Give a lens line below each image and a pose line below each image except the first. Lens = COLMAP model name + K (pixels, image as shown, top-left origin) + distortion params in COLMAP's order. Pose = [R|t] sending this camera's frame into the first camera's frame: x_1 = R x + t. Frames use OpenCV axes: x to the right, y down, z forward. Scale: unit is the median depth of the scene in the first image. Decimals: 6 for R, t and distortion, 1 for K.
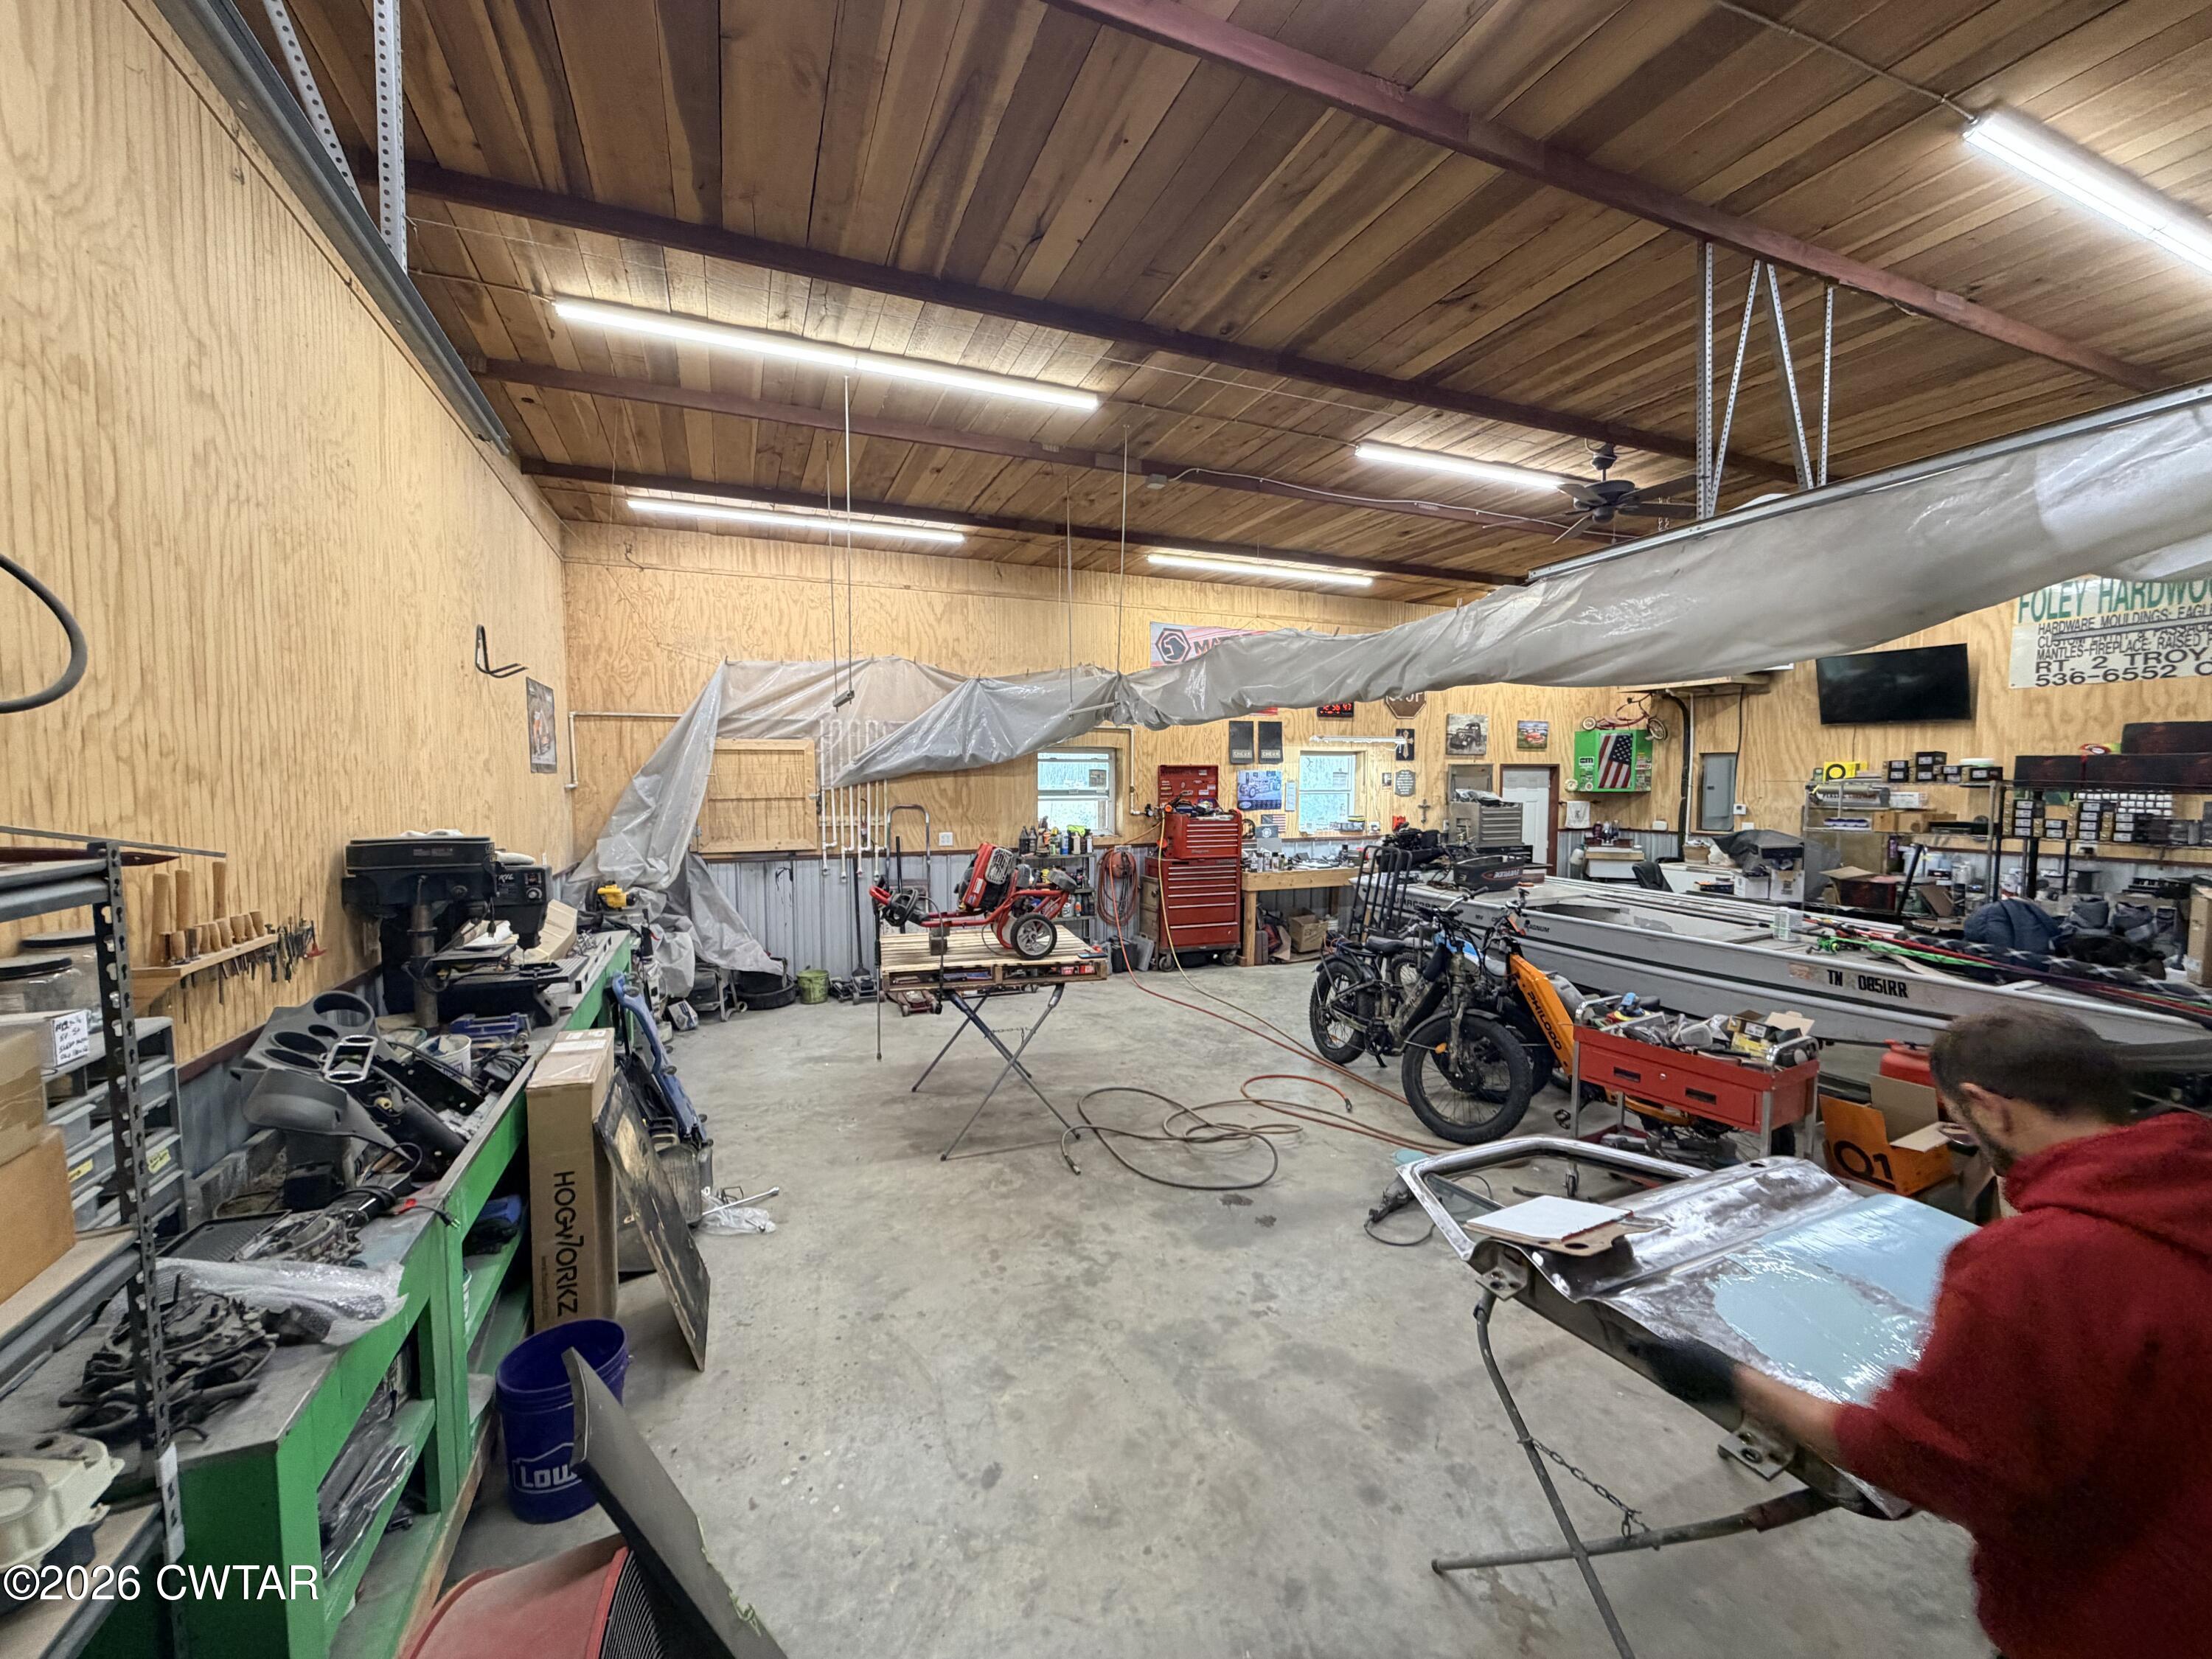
lens RADIAL K [[885.0, 0, 1102.8], [0, 885.0, 857.2], [0, 0, 1]] dist [-0.002451, 0.000467]
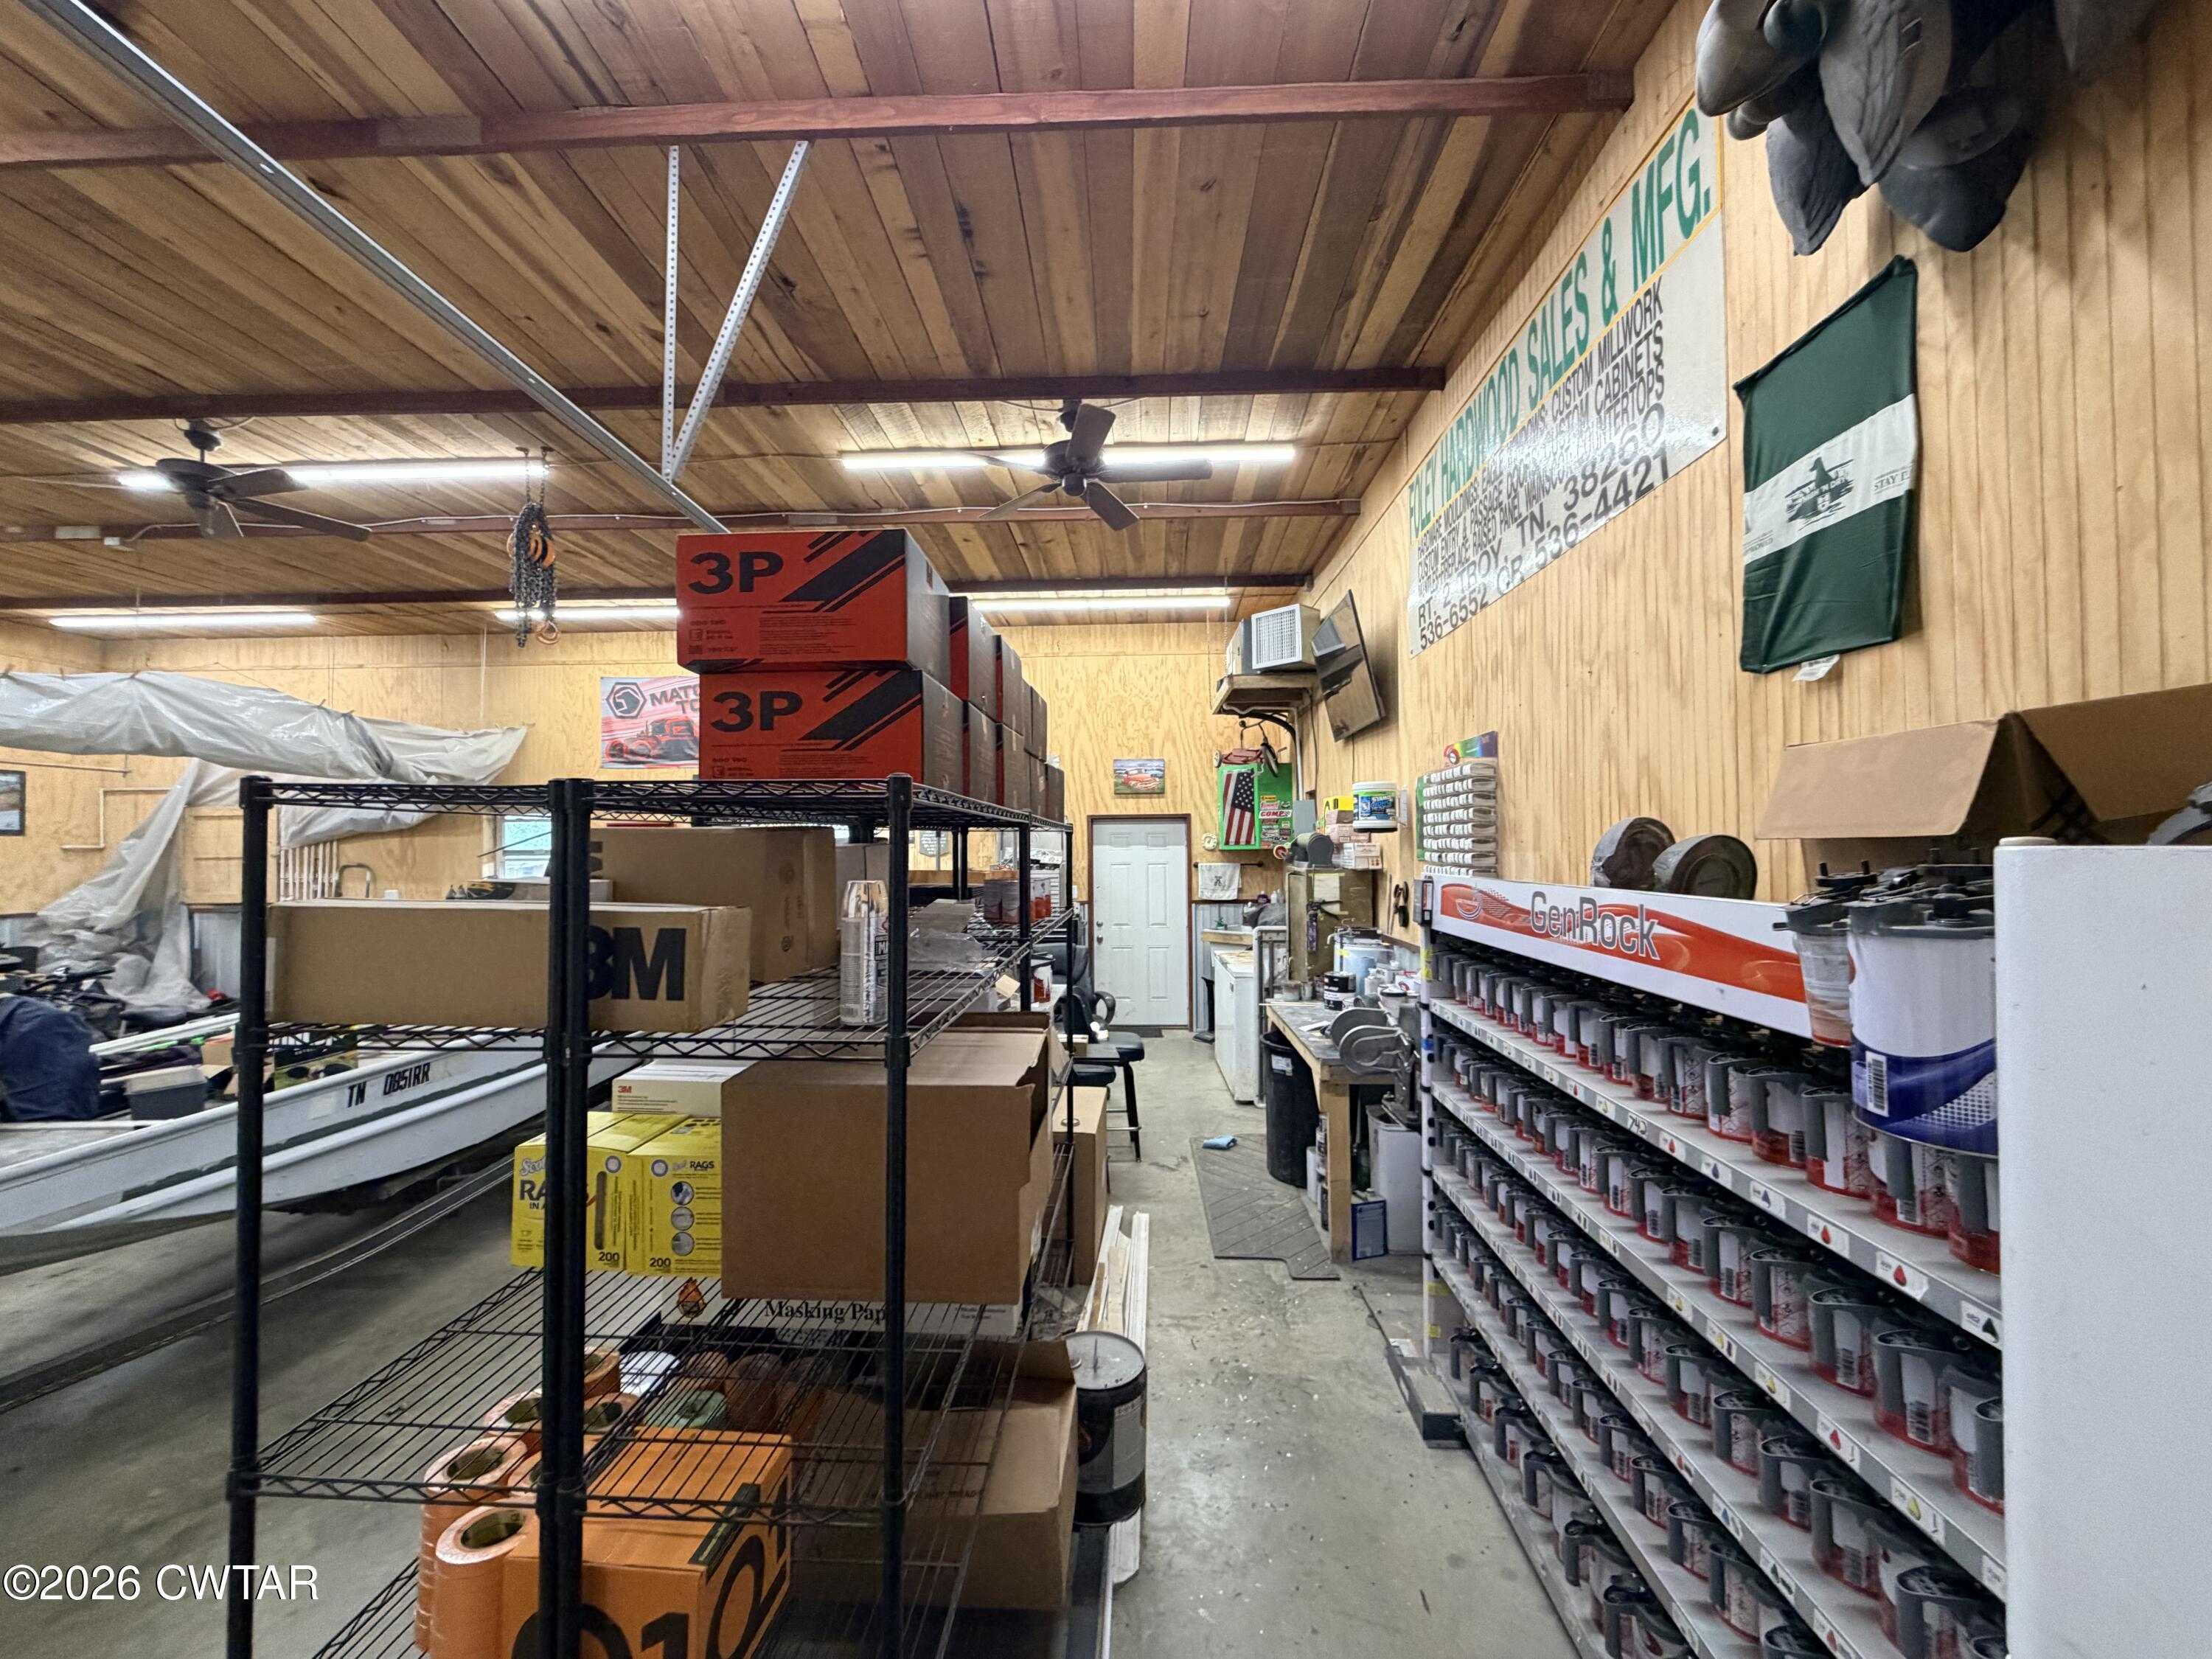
lens RADIAL K [[885.0, 0, 1101.5], [0, 885.0, 815.6], [0, 0, 1]] dist [-0.002451, 0.000467]
pose [[0.907269, -0.017643, -0.420181, 0.914769], [-0.029709, 0.993935, -0.105882, -0.026484], [0.419501, 0.108547, 0.901242, 0.353063]]
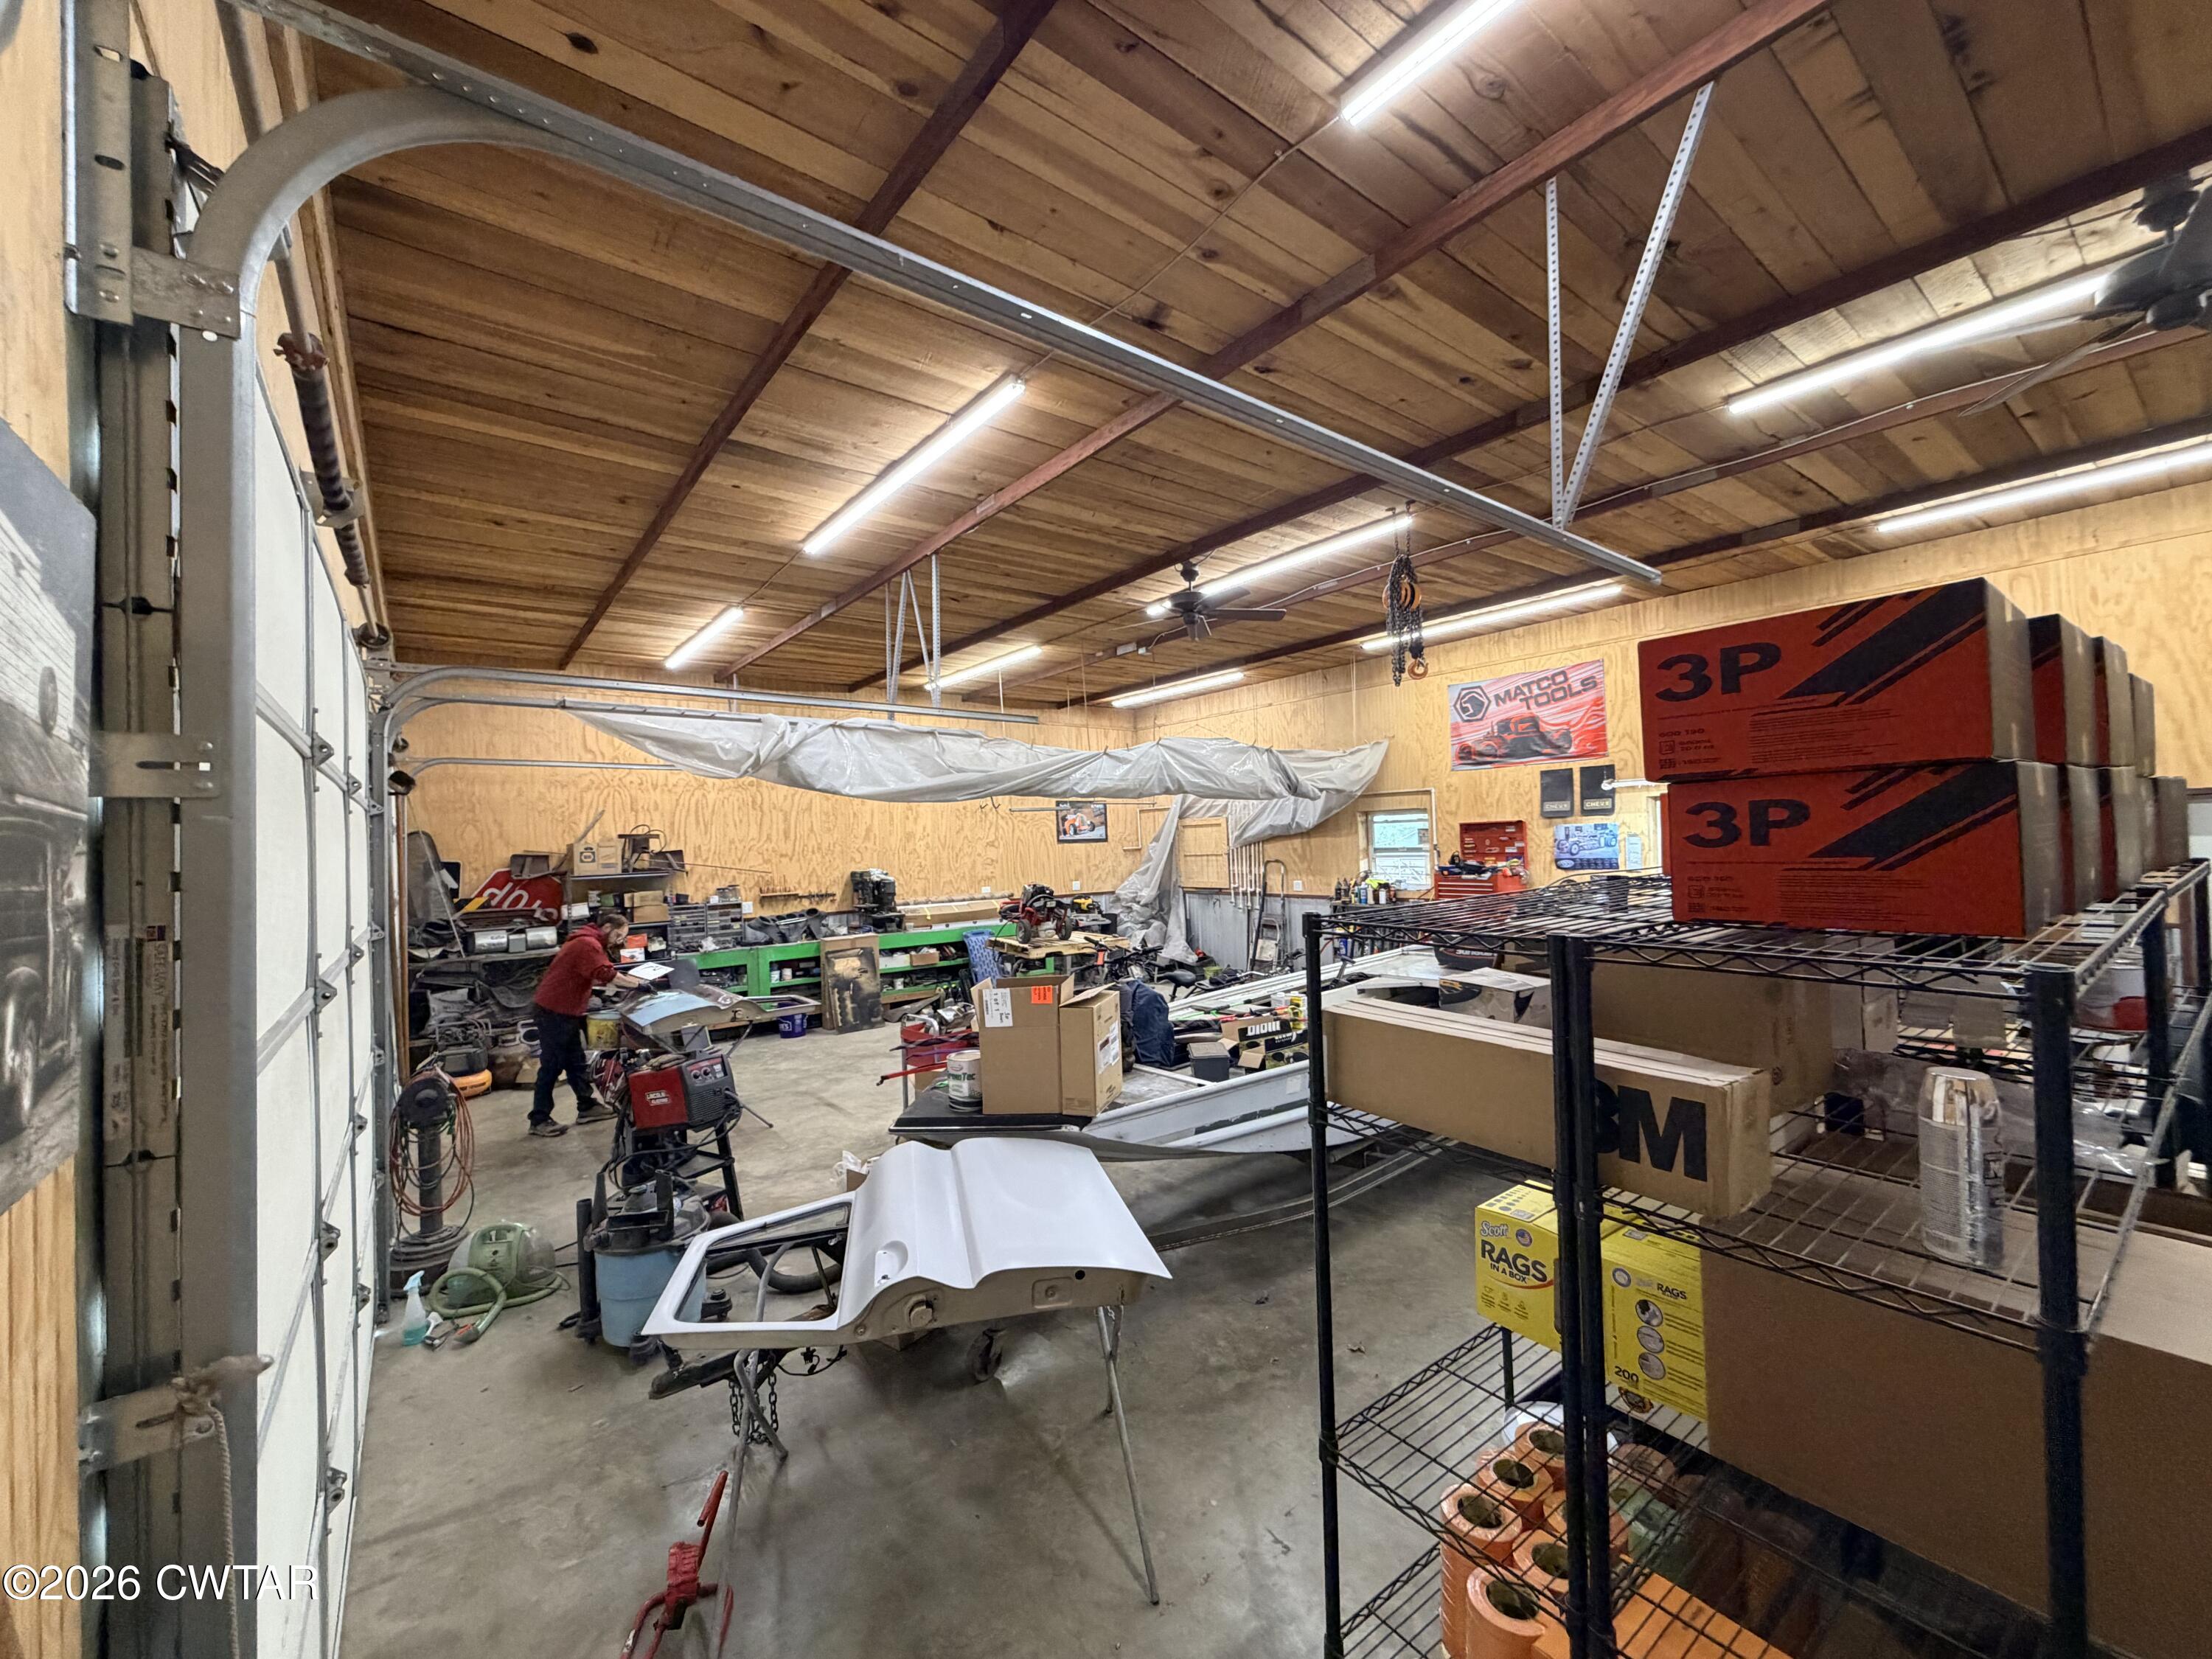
lens RADIAL K [[885.0, 0, 1095.3], [0, 885.0, 826.6], [0, 0, 1]] dist [-0.002451, 0.000467]
pose [[0.244793, -0.020816, -0.969352, 0.906338], [-0.054479, 0.997895, -0.035187, -0.040562], [0.968044, 0.061423, 0.243144, 0.342817]]
